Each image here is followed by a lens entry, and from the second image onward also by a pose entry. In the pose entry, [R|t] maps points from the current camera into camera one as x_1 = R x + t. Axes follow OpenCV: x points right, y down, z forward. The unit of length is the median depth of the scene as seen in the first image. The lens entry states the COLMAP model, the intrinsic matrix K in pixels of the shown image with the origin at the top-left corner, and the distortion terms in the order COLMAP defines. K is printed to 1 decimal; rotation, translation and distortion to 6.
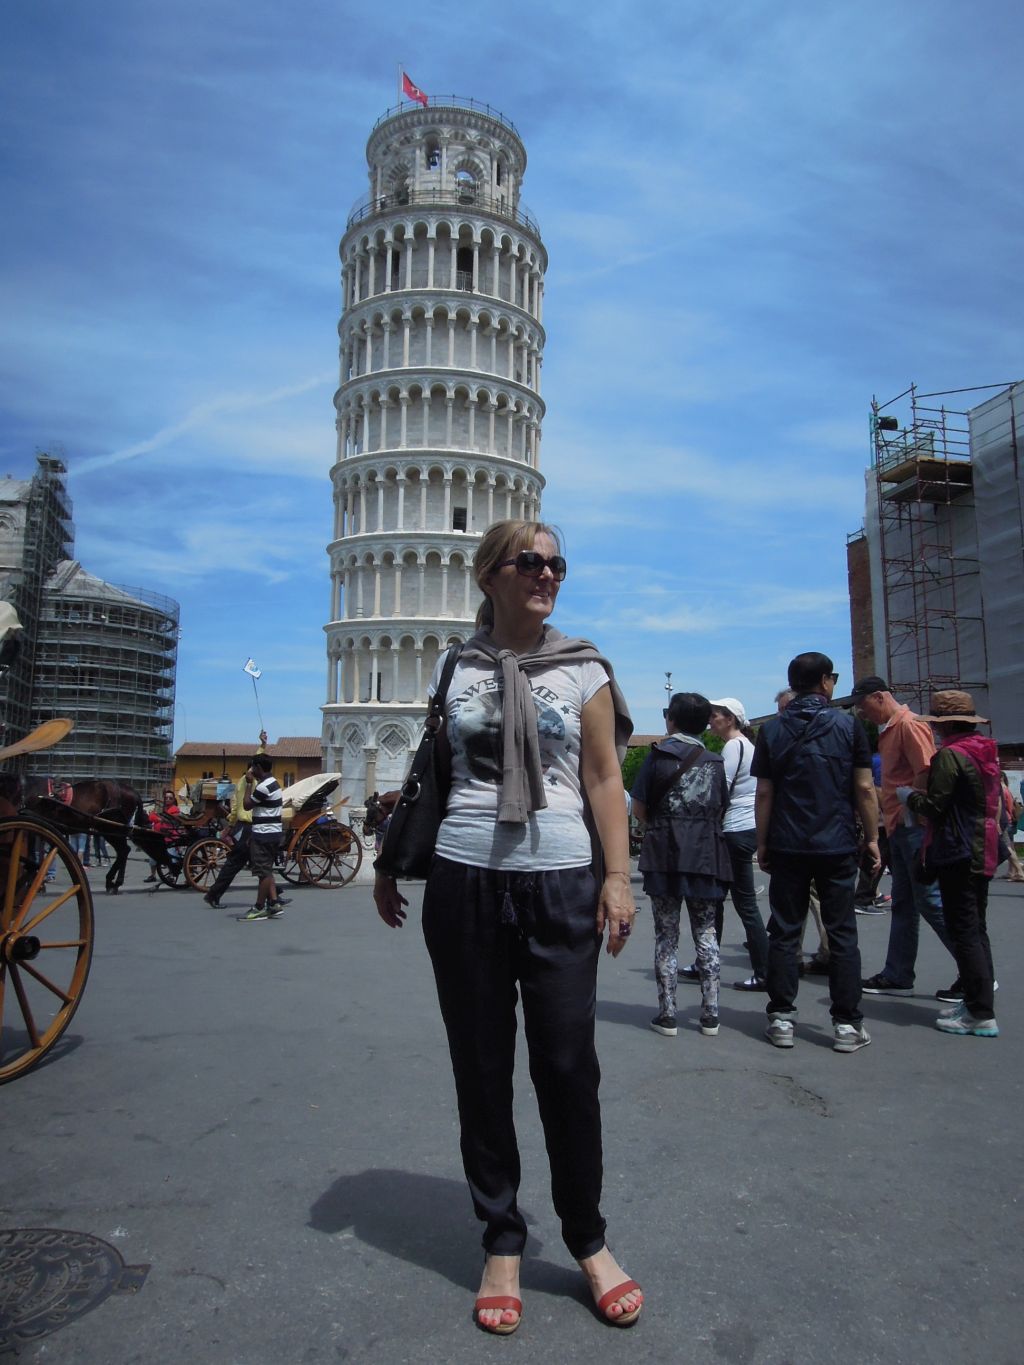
lens RADIAL K [[991.7, 0, 516.5], [0, 991.7, 700.1], [0, 0, 1]] dist [-0.046858, 0.018941]
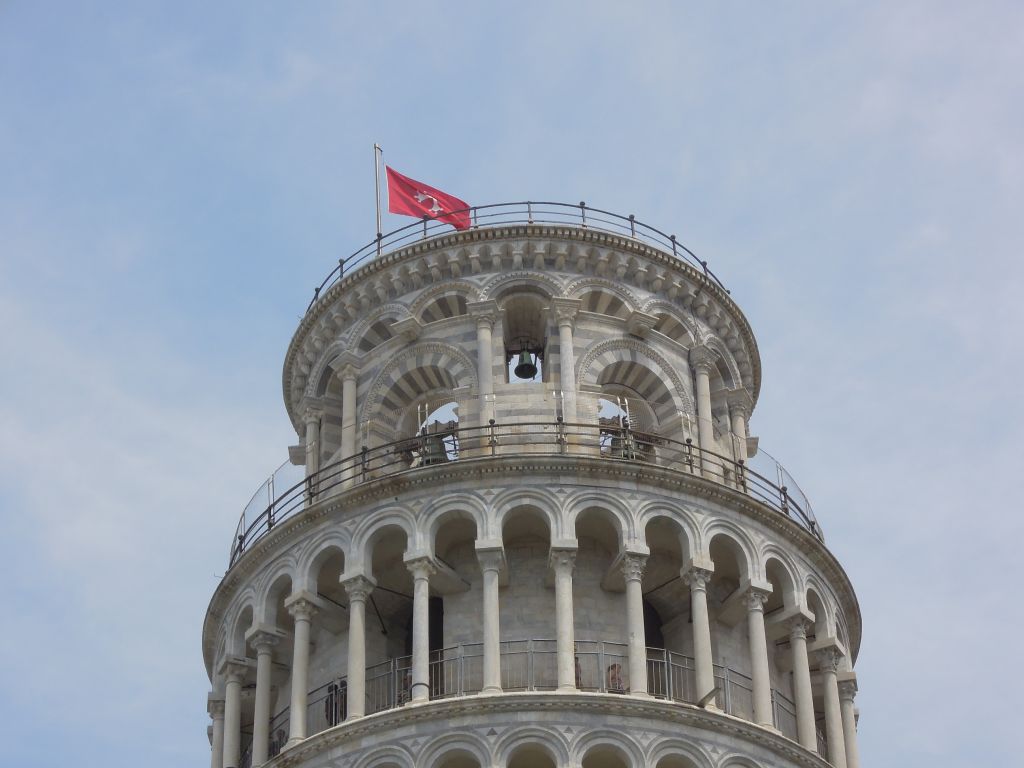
lens RADIAL K [[2901.9, 0, 516.8], [0, 2901.9, 381.4], [0, 0, 1]] dist [0.073096, 0.000000]
pose [[0.992458, 0.041662, 0.115289, -0.207719], [0.031904, 0.820281, -0.571071, 0.014880], [-0.118361, 0.570442, 0.812765, 0.213868]]
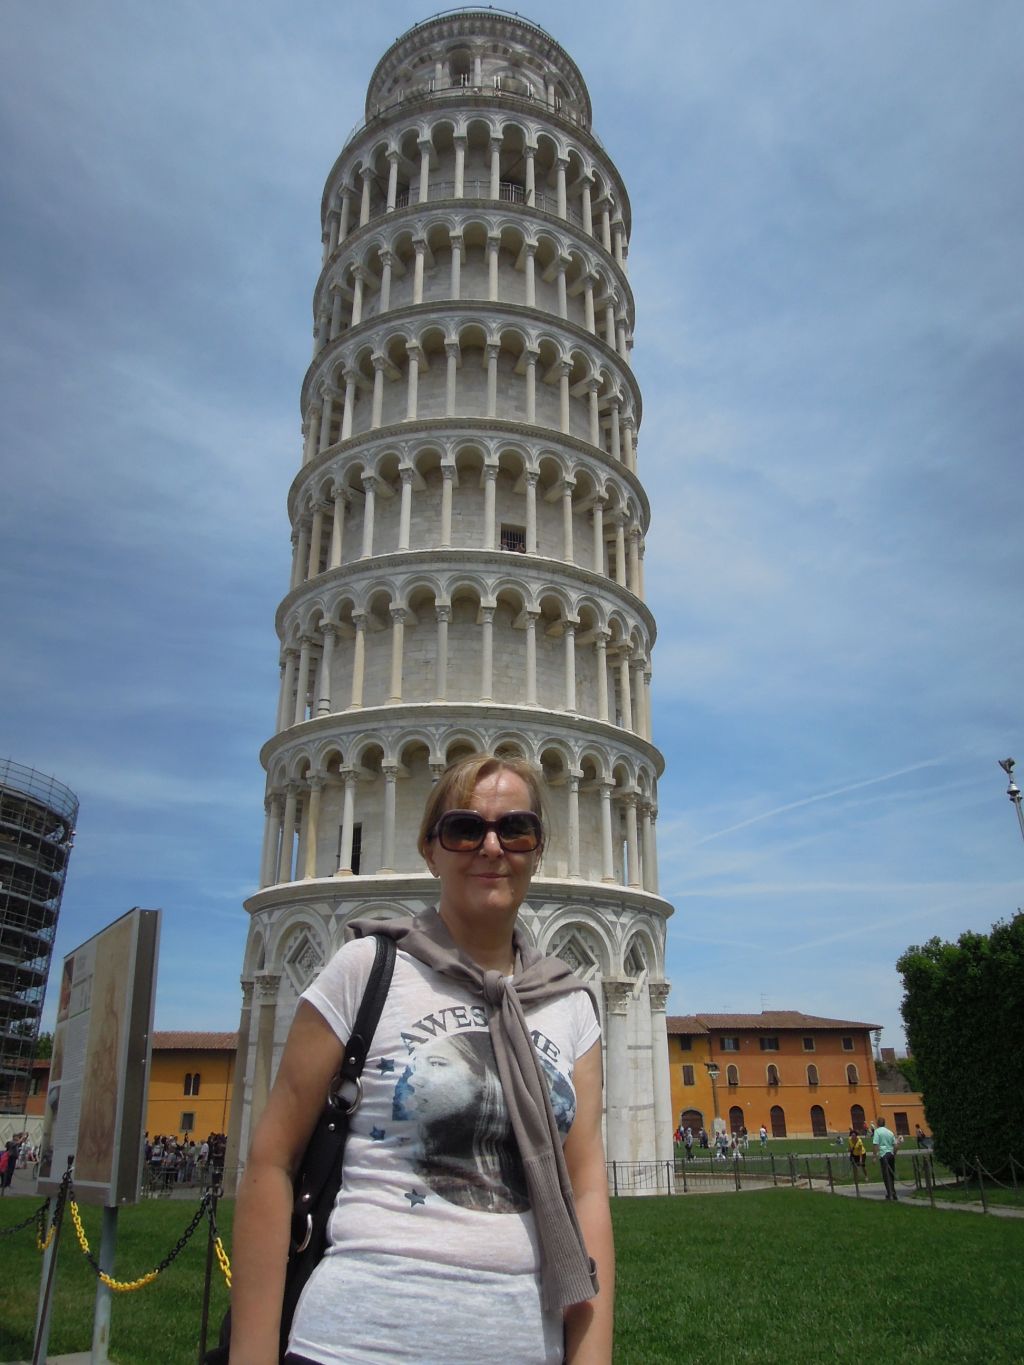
lens RADIAL K [[991.7, 0, 506.2], [0, 991.7, 693.6], [0, 0, 1]] dist [-0.046858, 0.018941]
pose [[0.999667, -0.020431, -0.015763, -0.053472], [0.014670, 0.952492, -0.304211, 0.064113], [0.021229, 0.303879, 0.952474, 0.498893]]
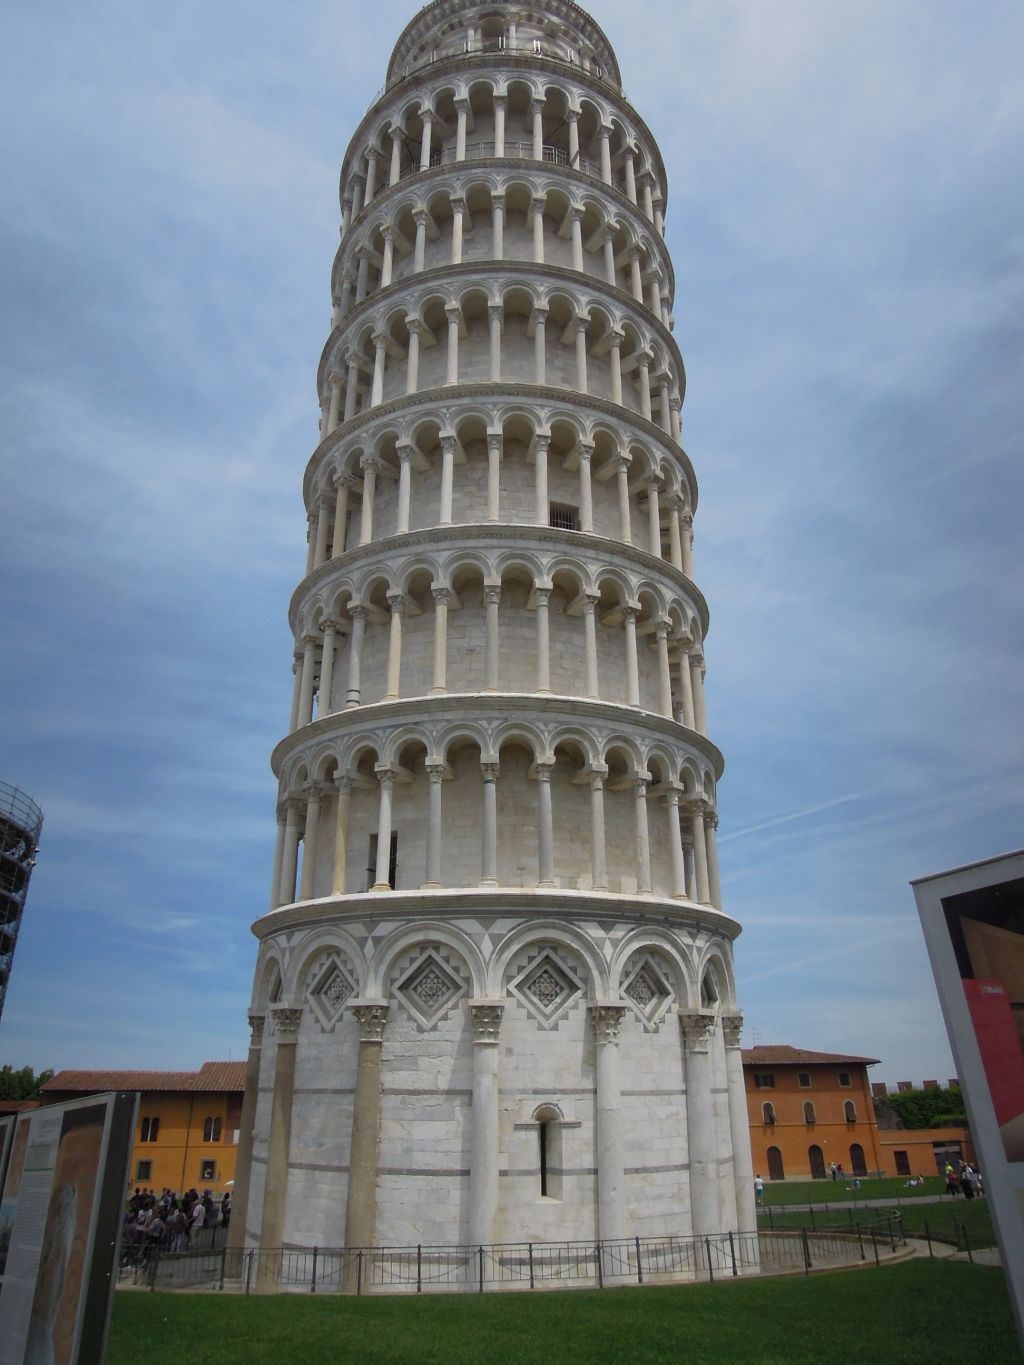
lens RADIAL K [[991.7, 0, 522.0], [0, 991.7, 674.3], [0, 0, 1]] dist [-0.046858, 0.018941]
pose [[0.999156, -0.006373, 0.040581, -0.098207], [0.020194, 0.936484, -0.350130, 0.062093], [-0.035772, 0.350654, 0.935822, 0.559966]]
